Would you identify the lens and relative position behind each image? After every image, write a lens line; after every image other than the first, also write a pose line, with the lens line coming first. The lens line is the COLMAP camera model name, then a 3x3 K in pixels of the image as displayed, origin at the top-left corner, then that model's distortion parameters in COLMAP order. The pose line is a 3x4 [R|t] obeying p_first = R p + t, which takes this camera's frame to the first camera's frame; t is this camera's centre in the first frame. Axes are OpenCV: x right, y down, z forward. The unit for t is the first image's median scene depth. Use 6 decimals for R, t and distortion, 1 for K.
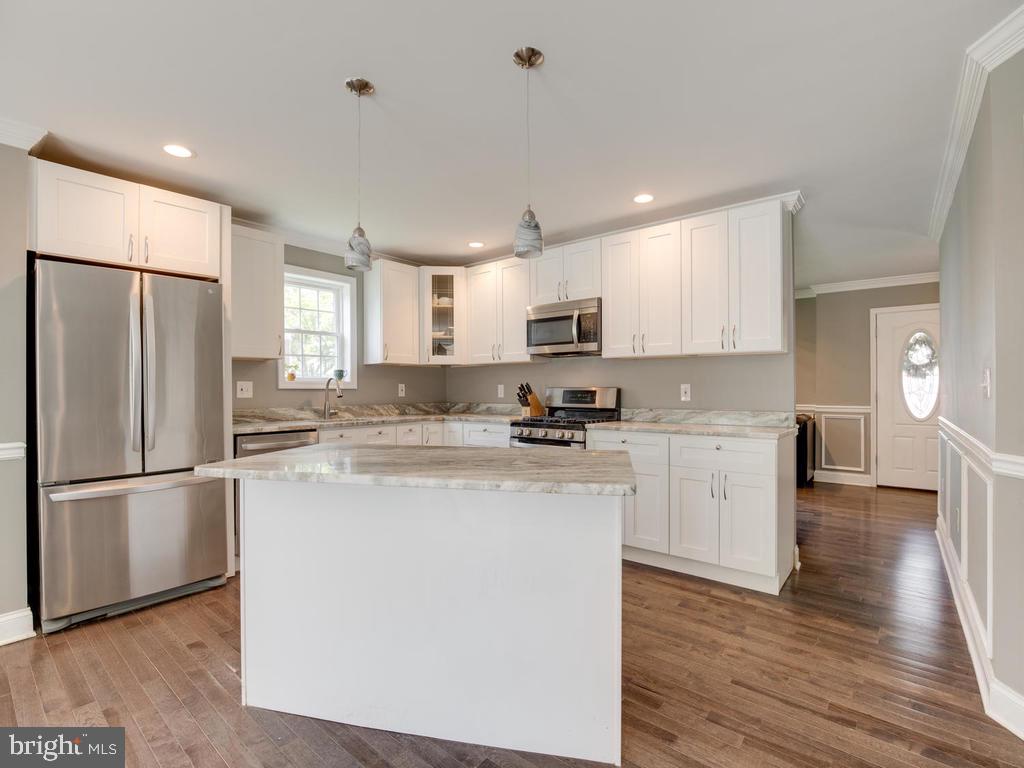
lens RADIAL K [[487.1, 0, 517.6], [0, 487.1, 388.6], [0, 0, 1]] dist [-0.012877, 0.001566]
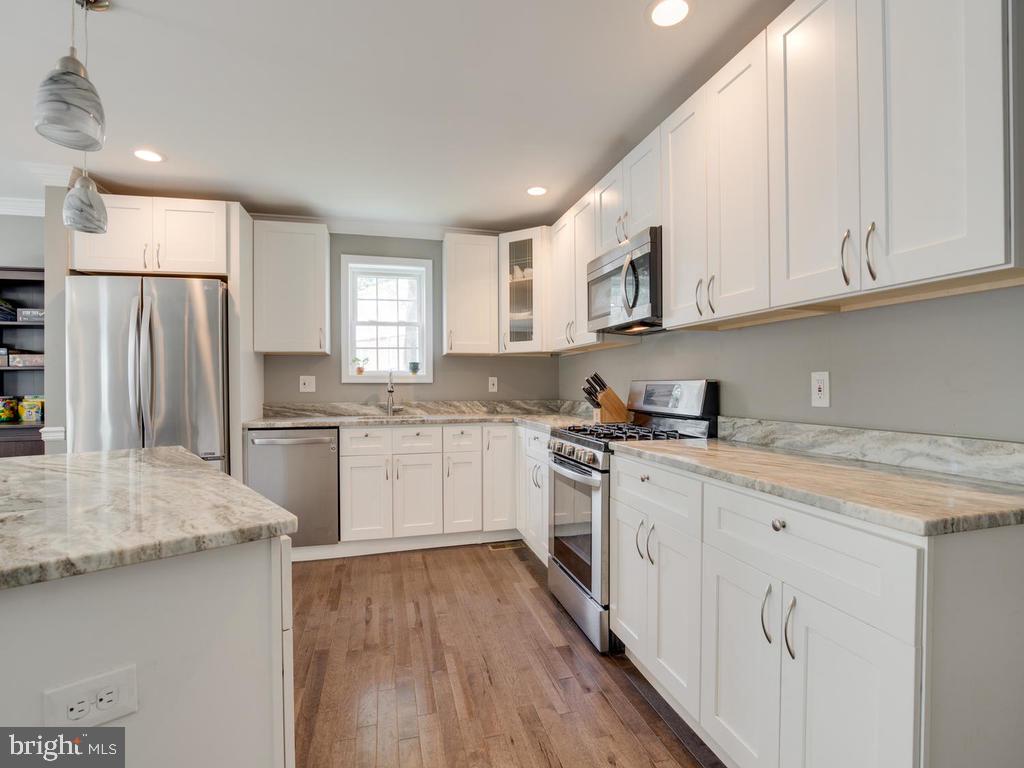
lens RADIAL K [[484.3, 0, 519.5], [0, 484.3, 383.2], [0, 0, 1]] dist [-0.003779, 0.000025]
pose [[0.806326, -0.001419, -0.591469, 0.348213], [0.001882, 0.999998, 0.000168, 0.001058], [0.591468, -0.001248, 0.806328, 0.391773]]
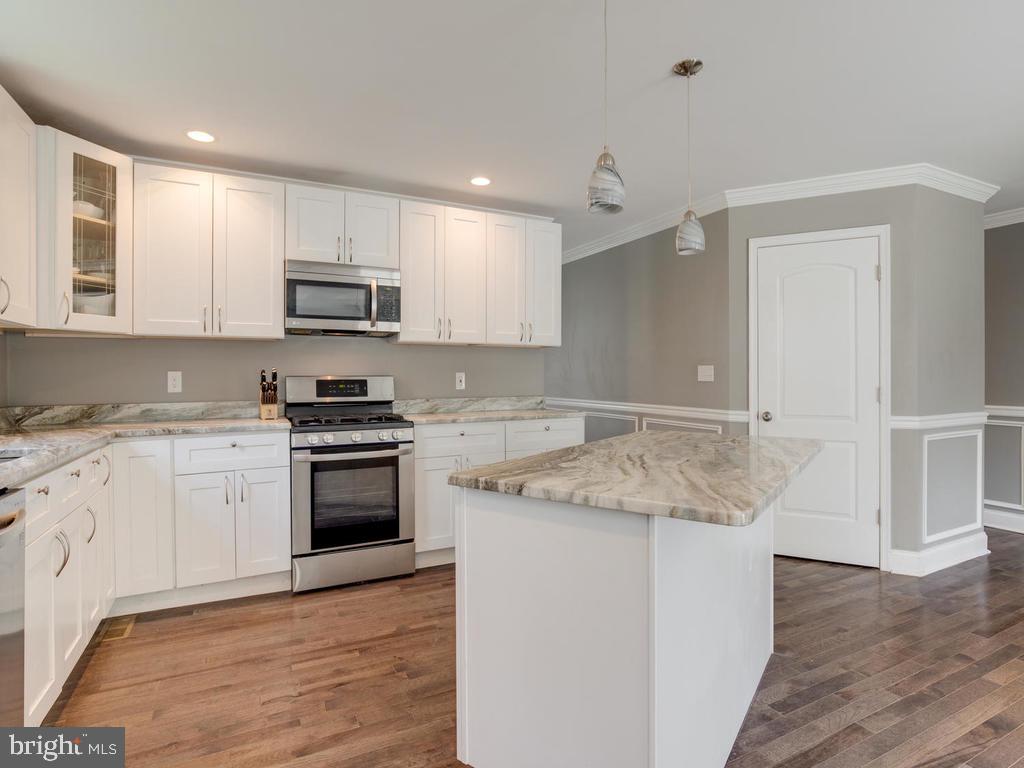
lens RADIAL K [[506.6, 0, 511.0], [0, 506.6, 373.6], [0, 0, 1]] dist [-0.001501, -0.000218]
pose [[0.444333, 0.004392, 0.895851, -0.486700], [0.002486, 0.999978, -0.006135, -0.000585], [-0.895858, 0.004953, 0.444313, 0.396738]]
